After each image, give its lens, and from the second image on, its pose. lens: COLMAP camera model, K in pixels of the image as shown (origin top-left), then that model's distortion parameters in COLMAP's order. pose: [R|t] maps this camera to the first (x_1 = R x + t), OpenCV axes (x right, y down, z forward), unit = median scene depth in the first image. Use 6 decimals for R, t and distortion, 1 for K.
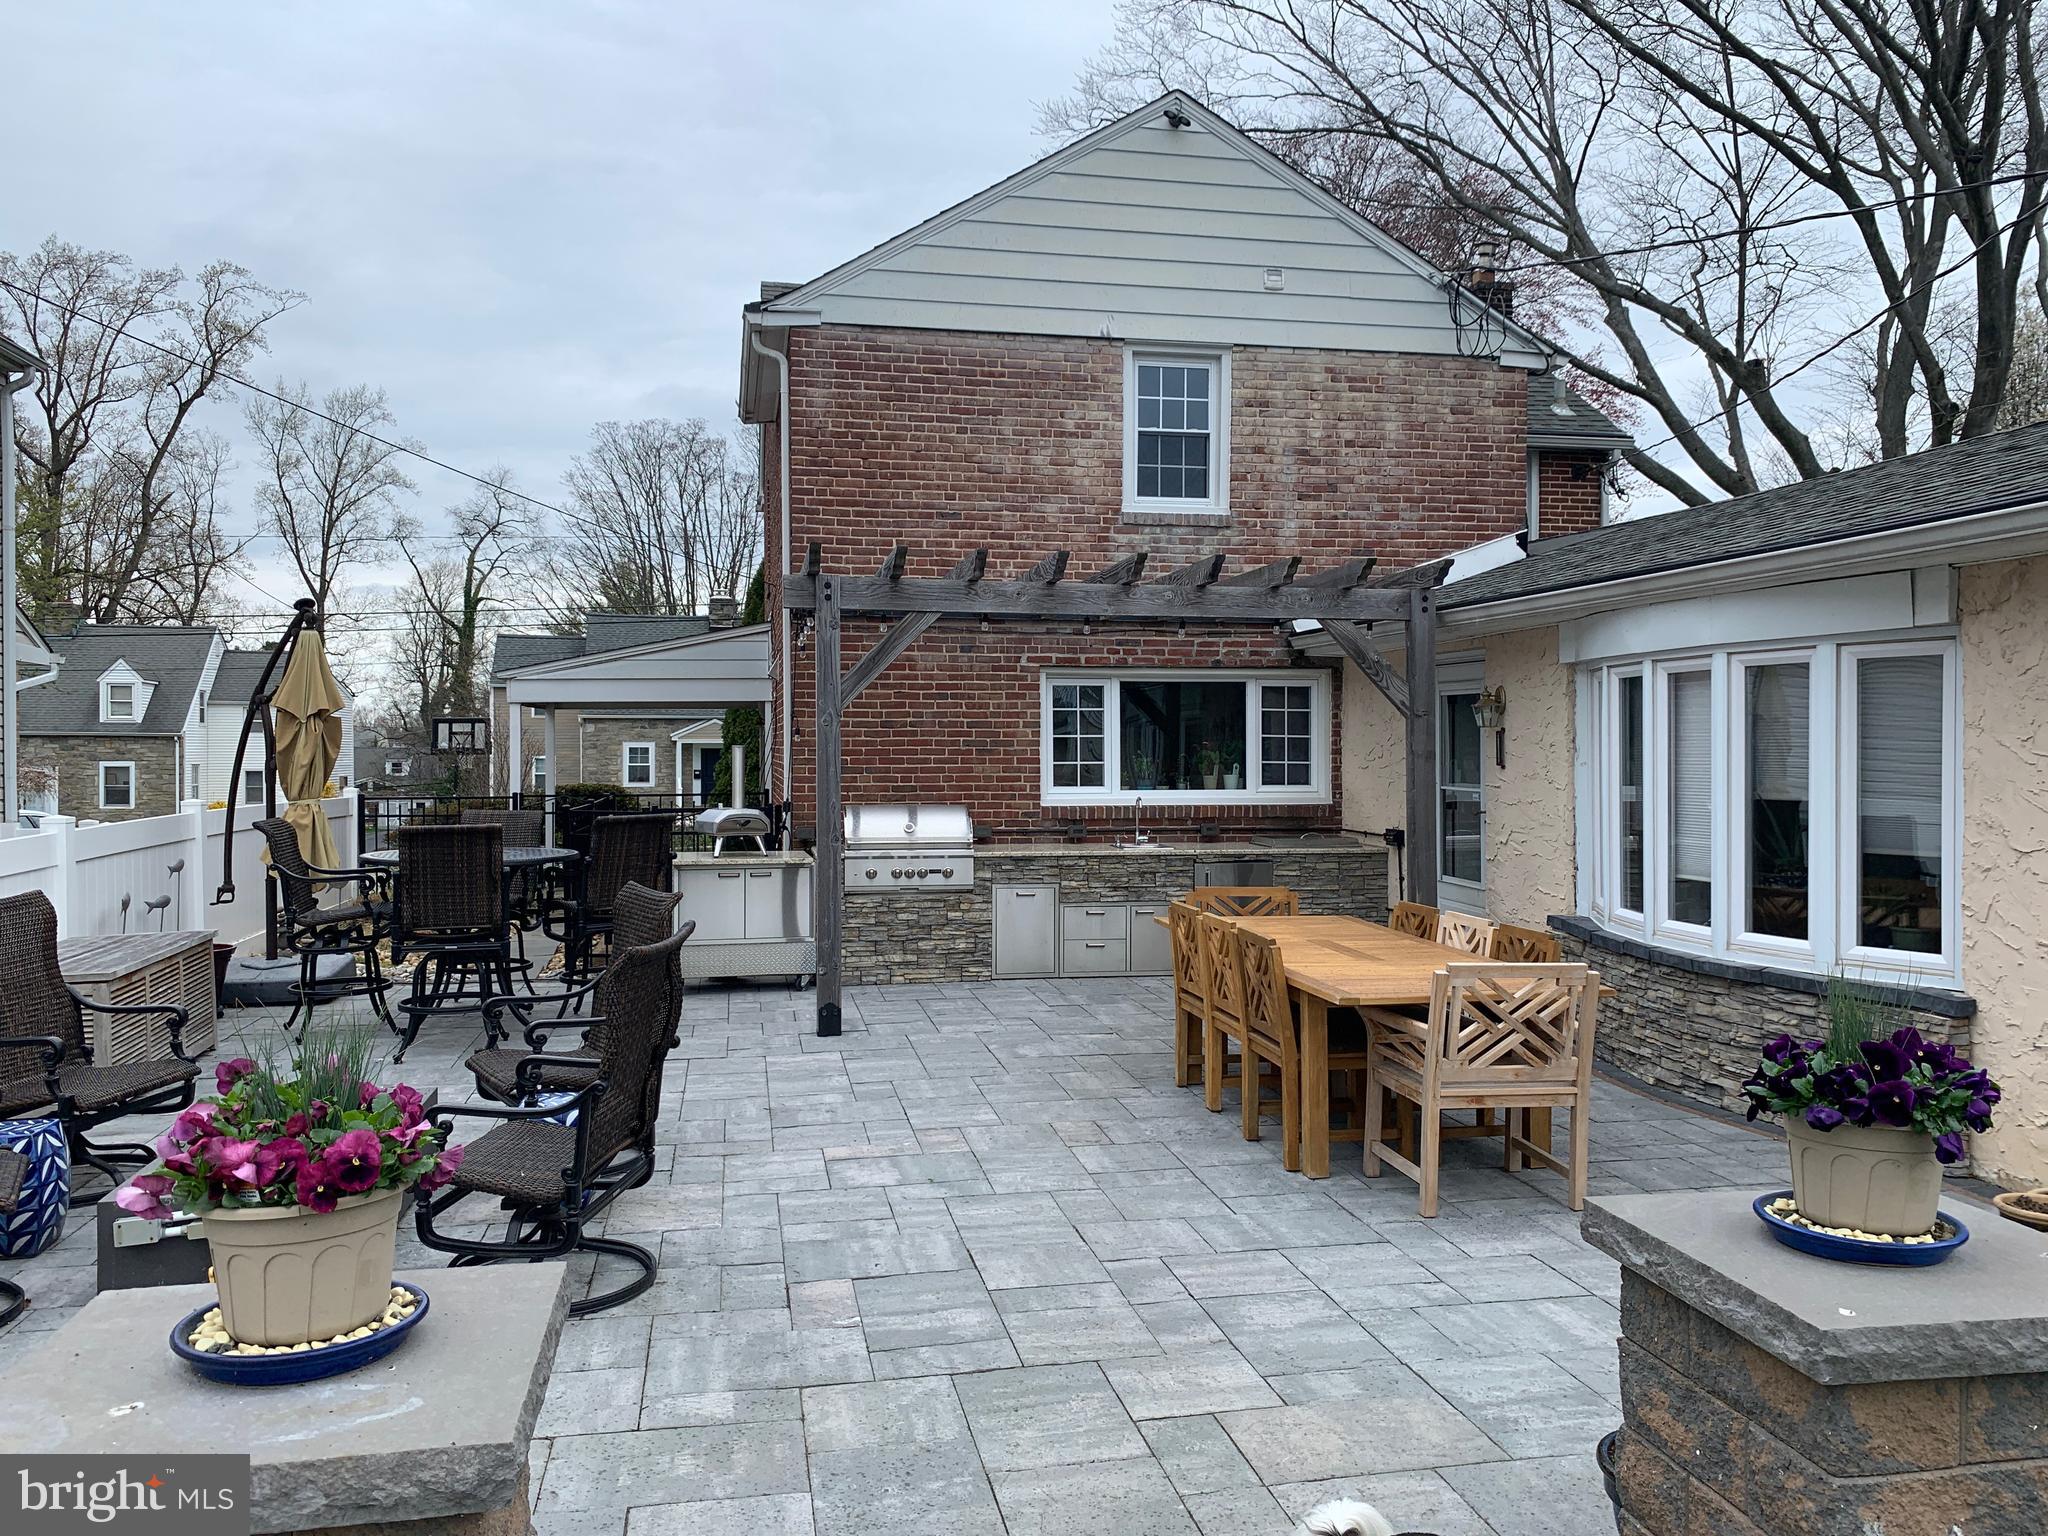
lens RADIAL K [[1551.1, 0, 1031.6], [0, 1551.1, 771.0], [0, 0, 1]] dist [0.031054, -0.014587]
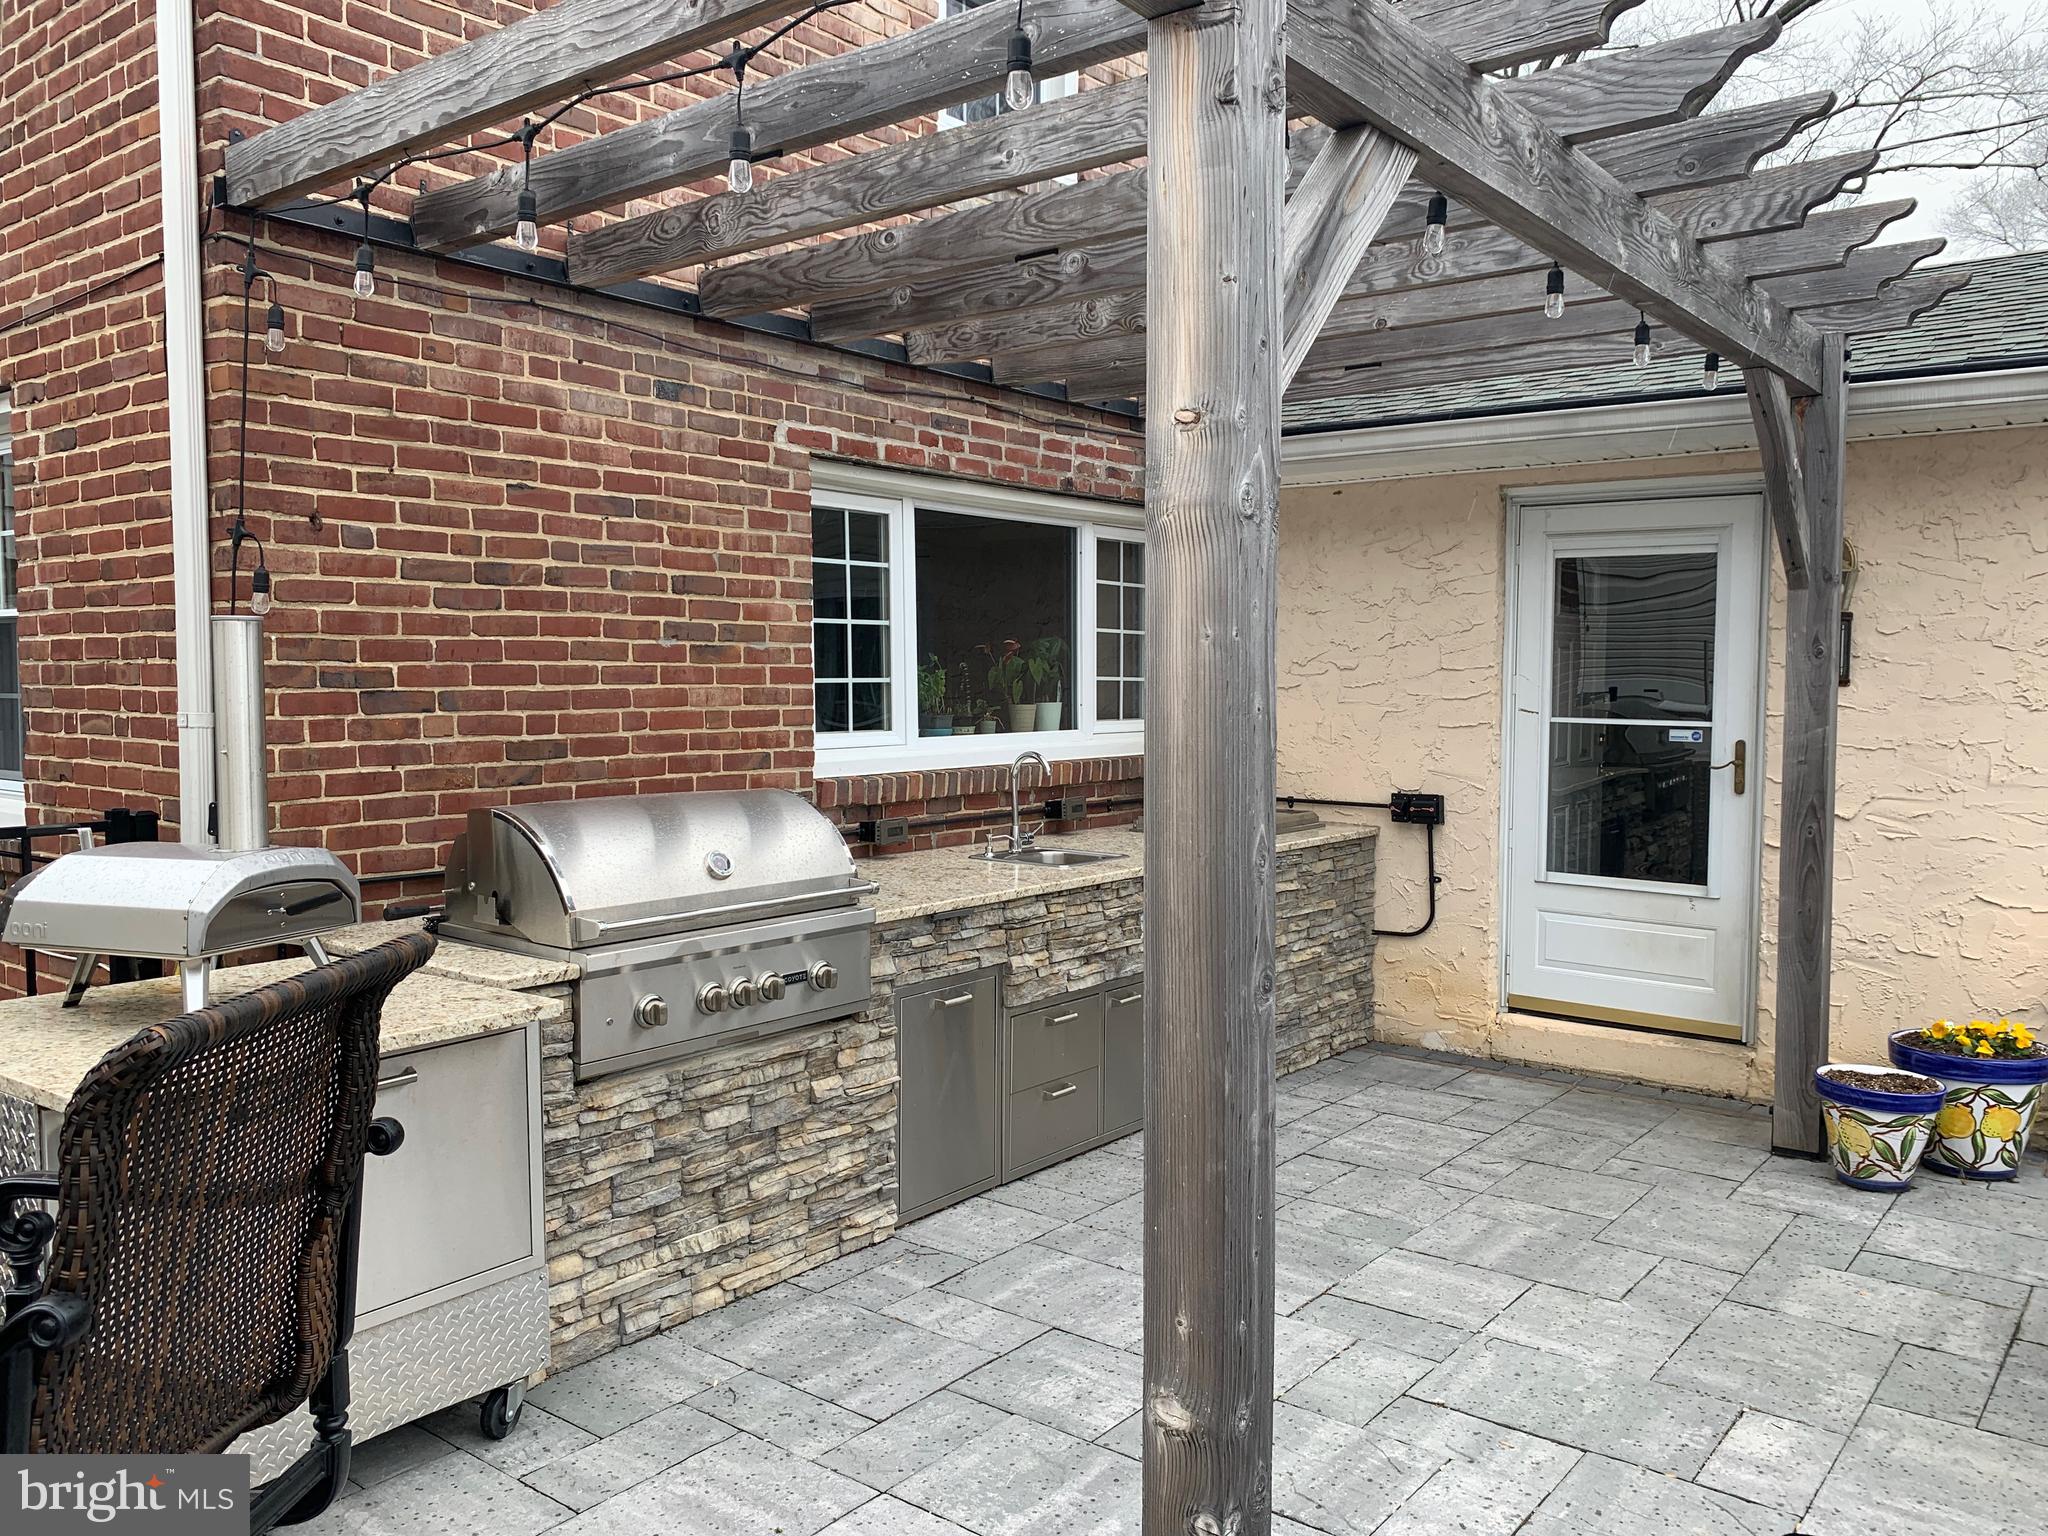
lens RADIAL K [[1551.1, 0, 1031.6], [0, 1551.1, 771.0], [0, 0, 1]] dist [0.031054, -0.014587]
pose [[0.757067, -0.039873, 0.652120, -0.233325], [0.009628, 0.998708, 0.049886, -0.000979], [-0.653267, -0.031489, 0.756473, 0.634507]]
